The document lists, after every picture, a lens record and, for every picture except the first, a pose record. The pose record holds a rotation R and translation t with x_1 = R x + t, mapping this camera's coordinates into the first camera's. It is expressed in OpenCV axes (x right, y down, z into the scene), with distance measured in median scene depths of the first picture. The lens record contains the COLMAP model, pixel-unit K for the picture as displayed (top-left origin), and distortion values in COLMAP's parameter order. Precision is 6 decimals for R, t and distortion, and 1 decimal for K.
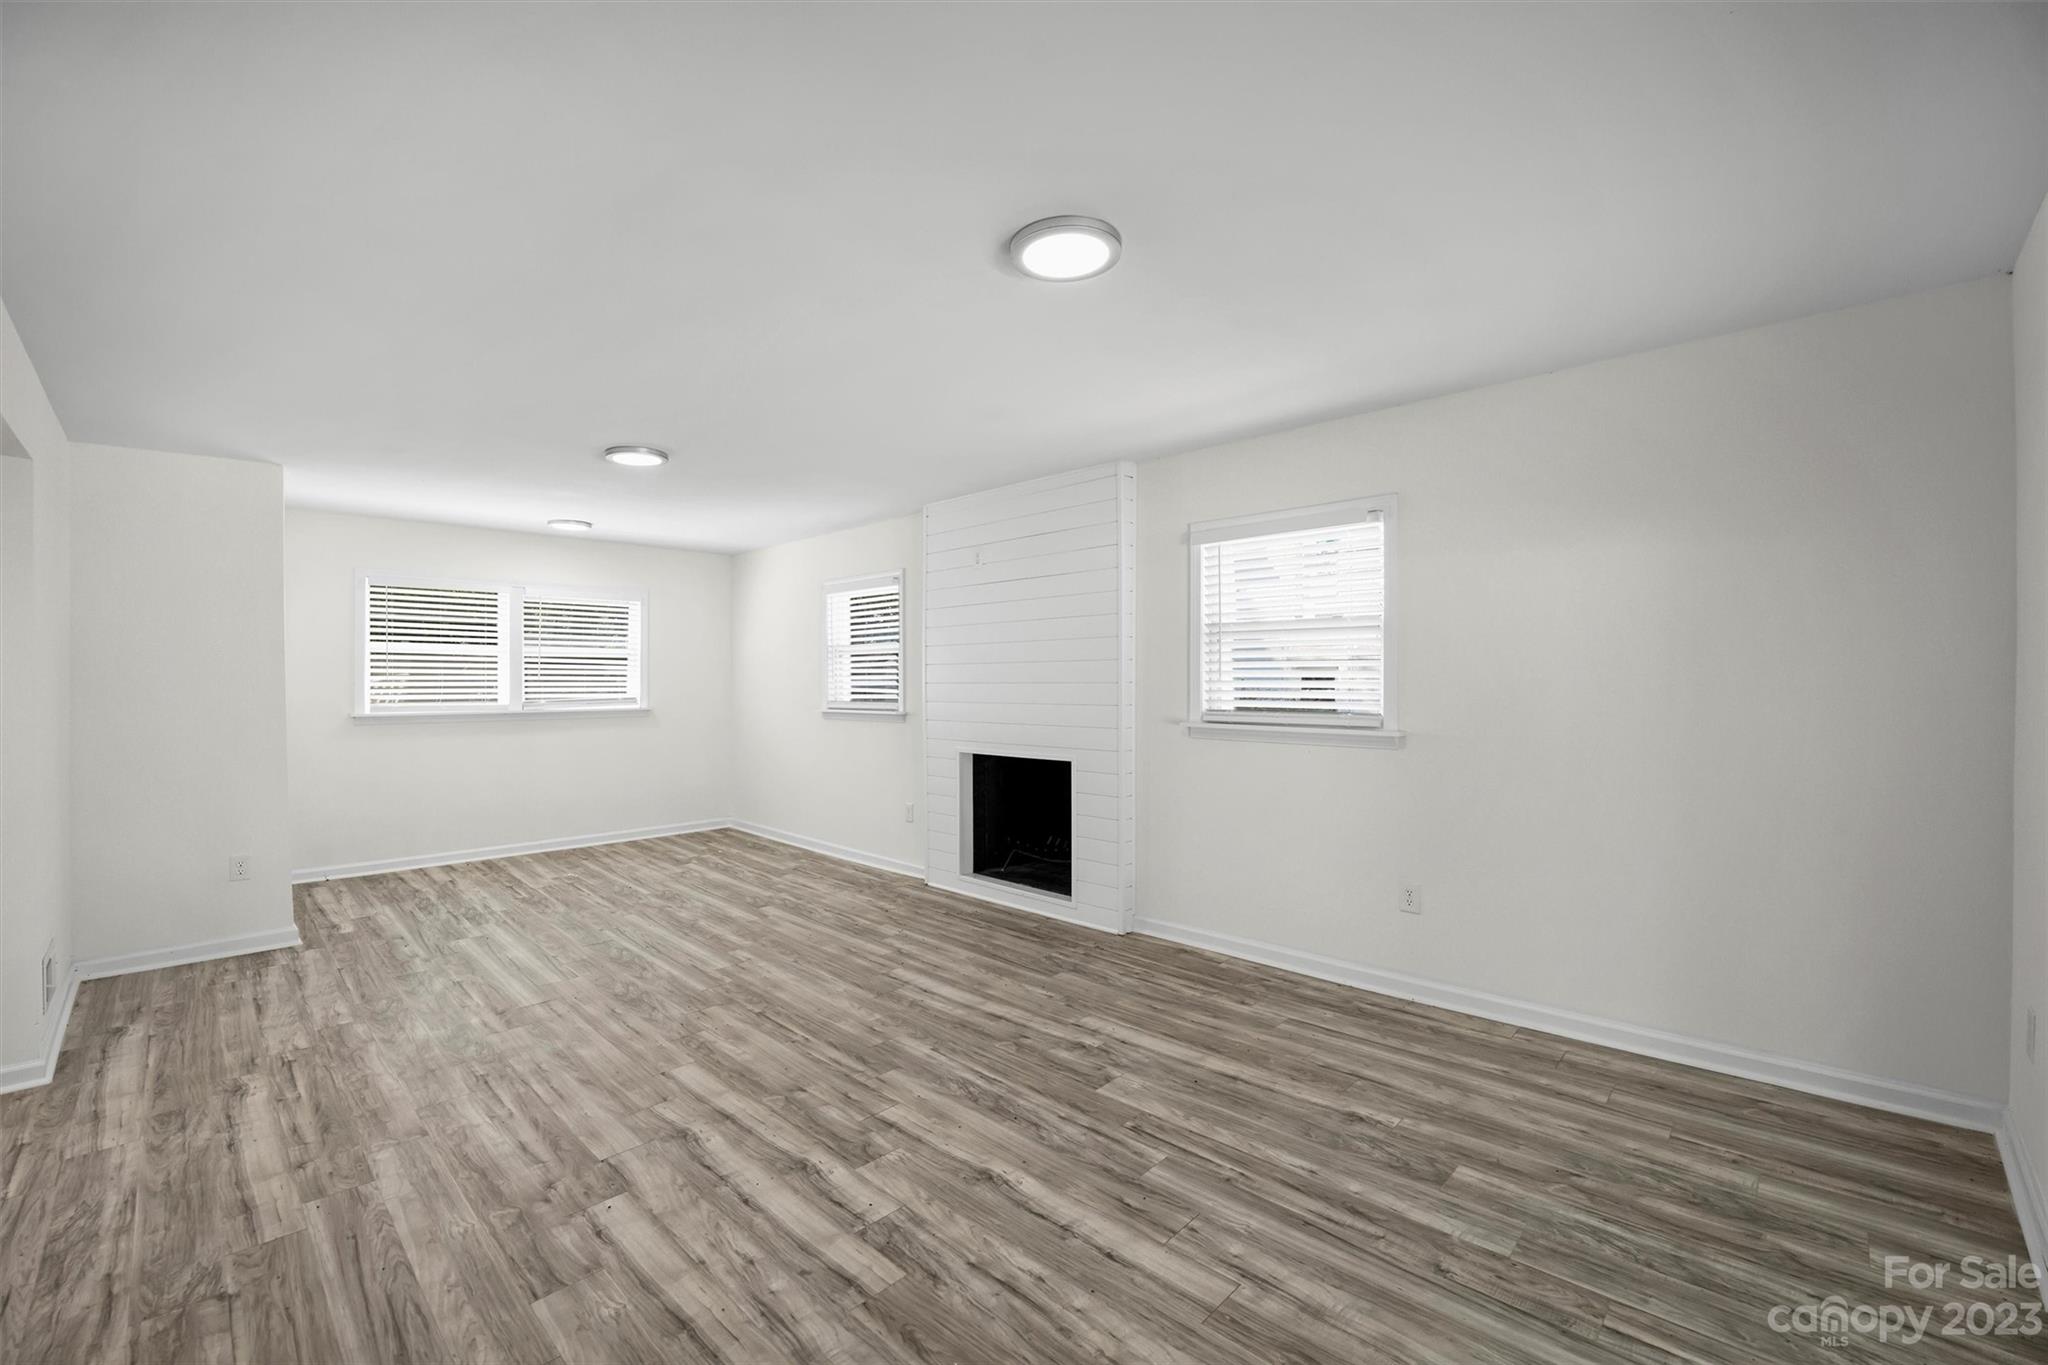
lens RADIAL K [[875.4, 0, 1011.3], [0, 875.4, 682.9], [0, 0, 1]] dist [-0.029455, 0.000399]
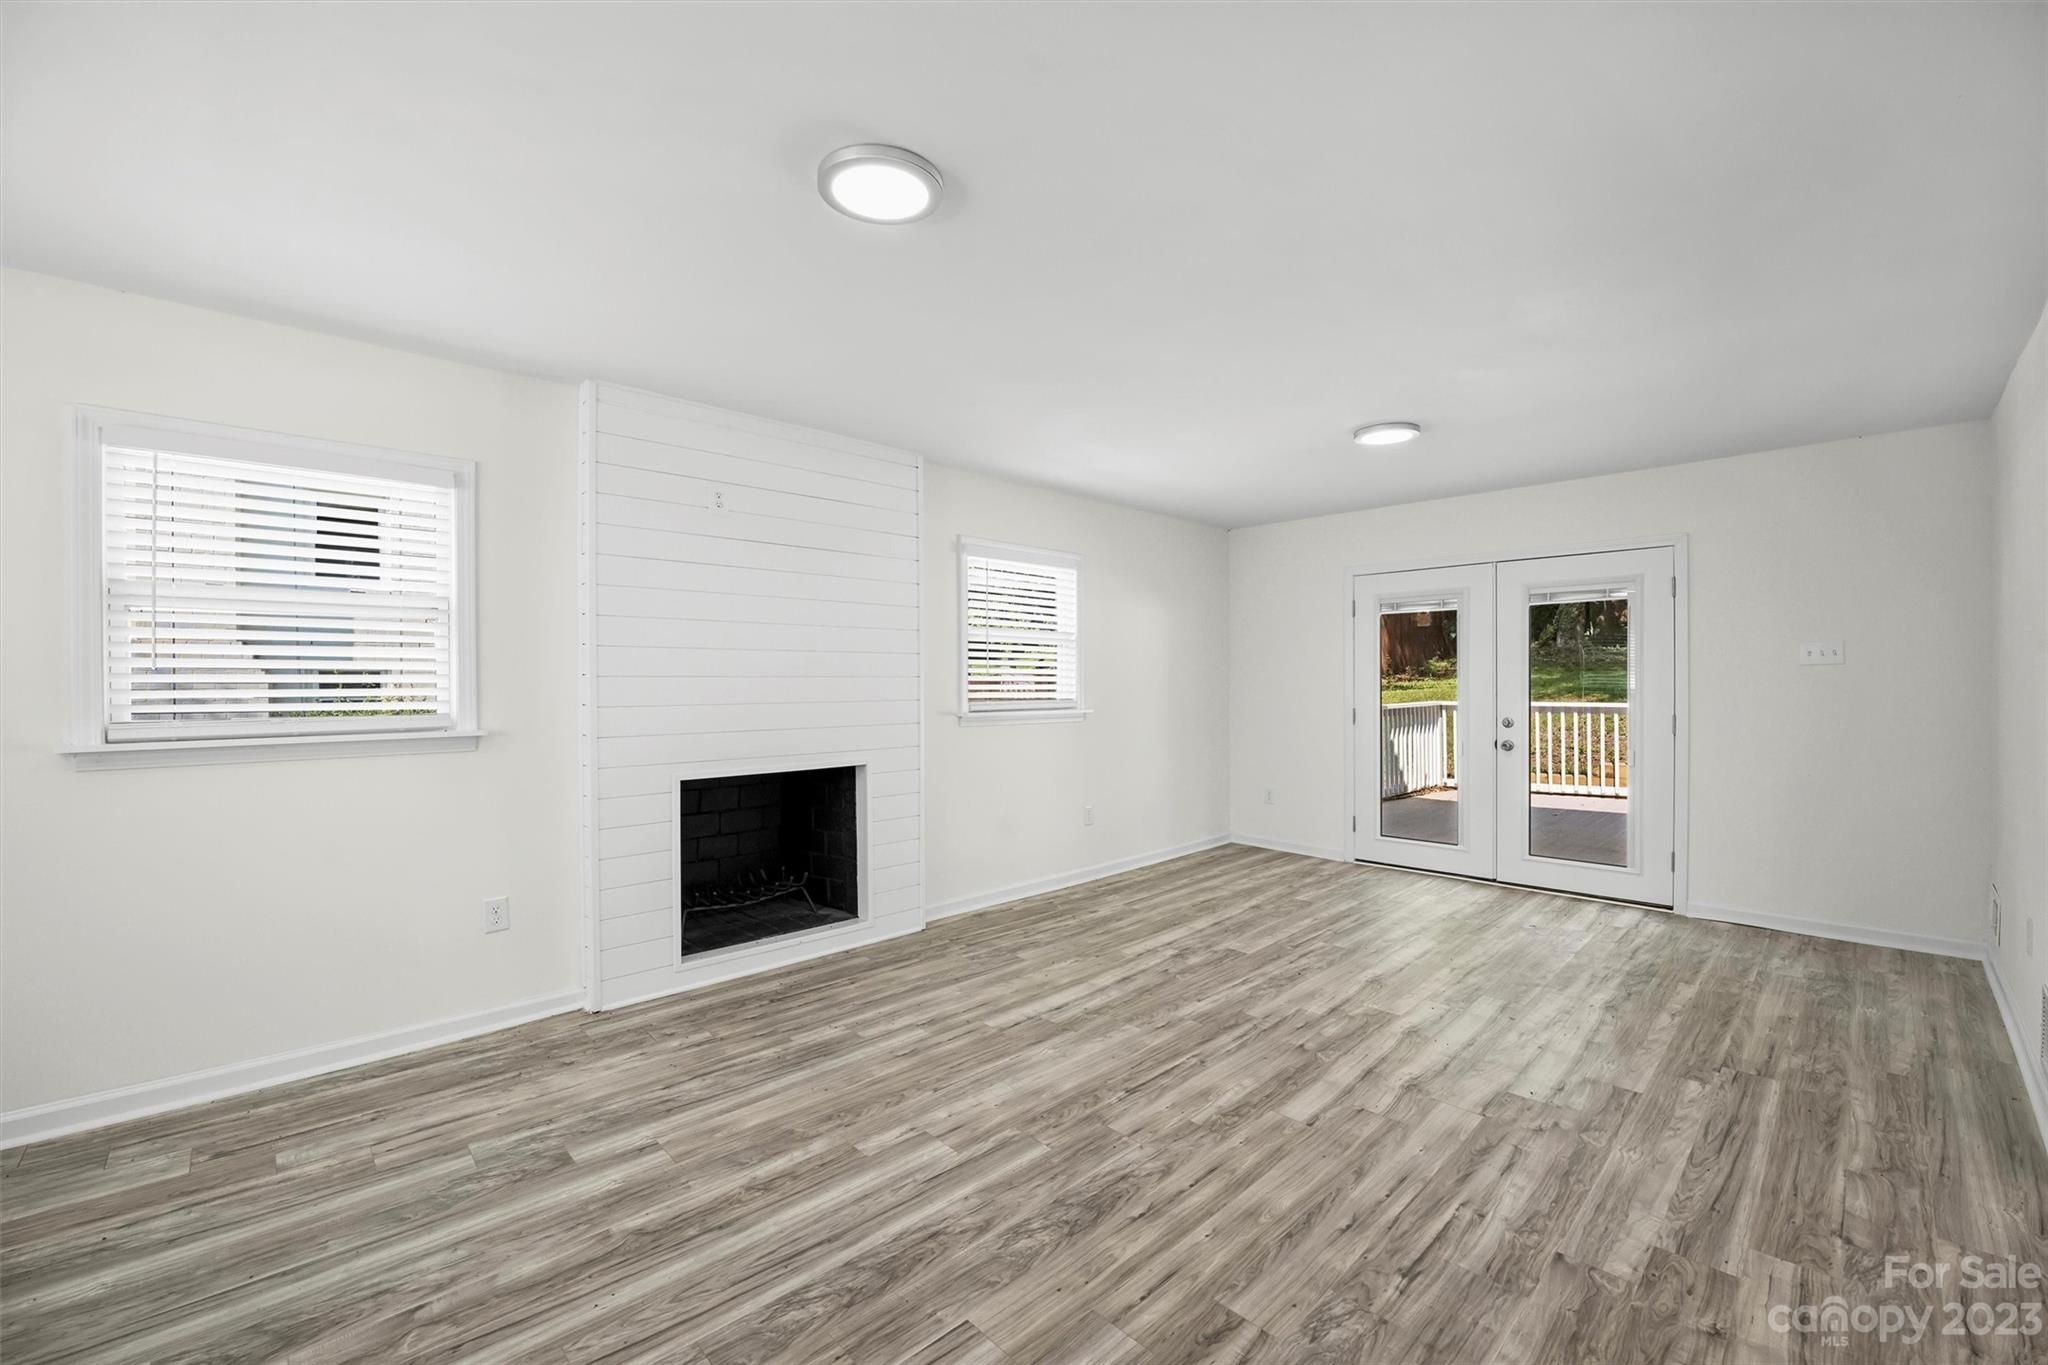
lens RADIAL K [[875.4, 0, 1011.3], [0, 875.4, 682.9], [0, 0, 1]] dist [-0.029455, 0.000399]
pose [[-0.009068, 0.003712, 0.999952, -1.154908], [0.007576, 0.999965, -0.003644, 0.014307], [-0.999930, 0.007543, -0.009095, 1.194412]]
